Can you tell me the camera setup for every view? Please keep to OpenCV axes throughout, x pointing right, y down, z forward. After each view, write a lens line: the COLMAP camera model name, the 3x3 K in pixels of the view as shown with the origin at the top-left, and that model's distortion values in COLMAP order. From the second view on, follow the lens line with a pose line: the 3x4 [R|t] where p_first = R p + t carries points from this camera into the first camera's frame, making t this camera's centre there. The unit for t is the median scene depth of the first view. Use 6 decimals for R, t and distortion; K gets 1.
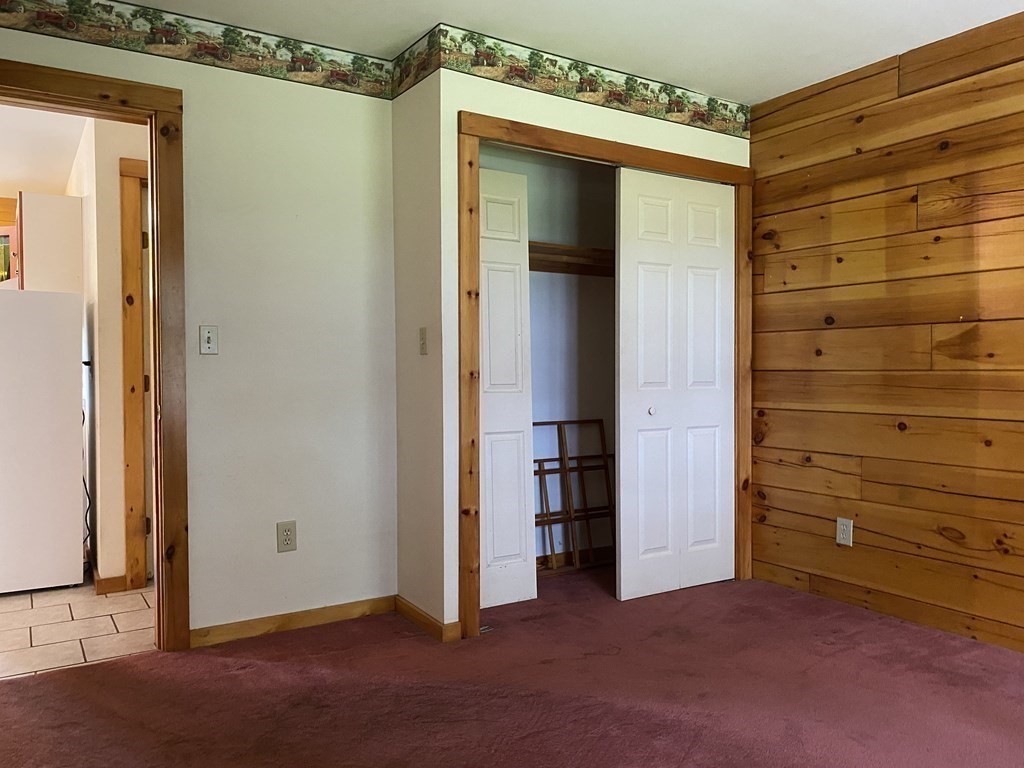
lens RADIAL K [[778.6, 0, 507.8], [0, 778.6, 385.8], [0, 0, 1]] dist [0.028472, -0.042614]
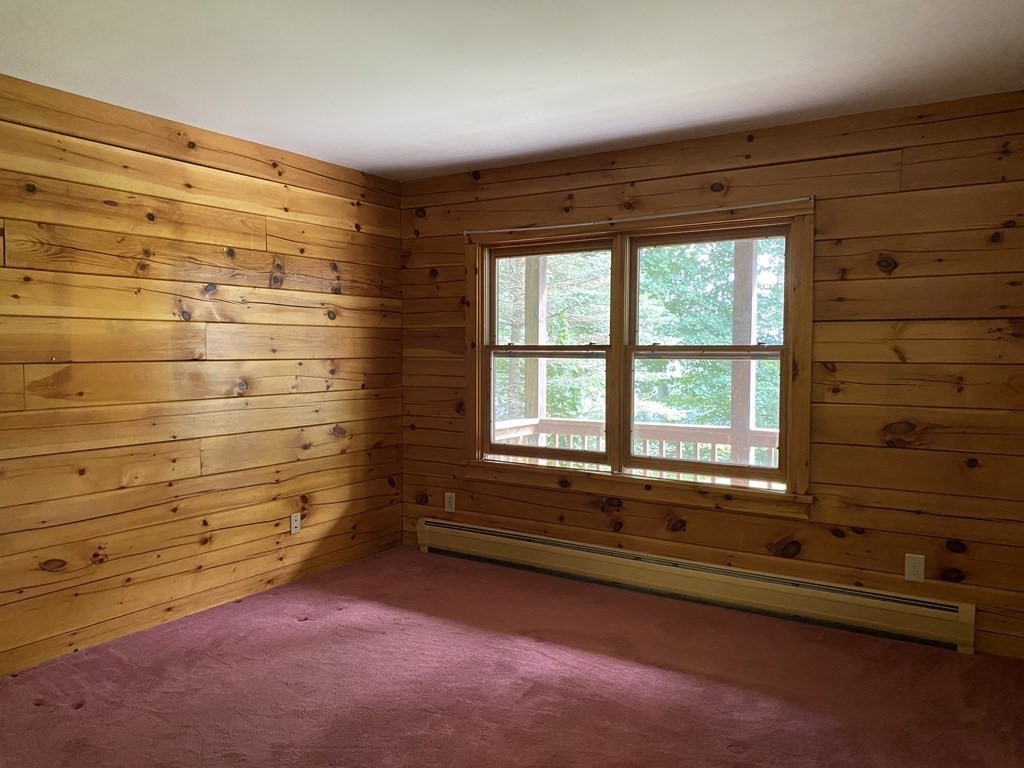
lens RADIAL K [[773.4, 0, 508.9], [0, 773.4, 380.4], [0, 0, 1]] dist [-0.000624, -0.005108]
pose [[-0.424783, -0.035639, 0.904593, -0.627410], [0.018363, 0.998680, 0.047969, -0.097270], [-0.905109, 0.036988, -0.423568, 0.888217]]
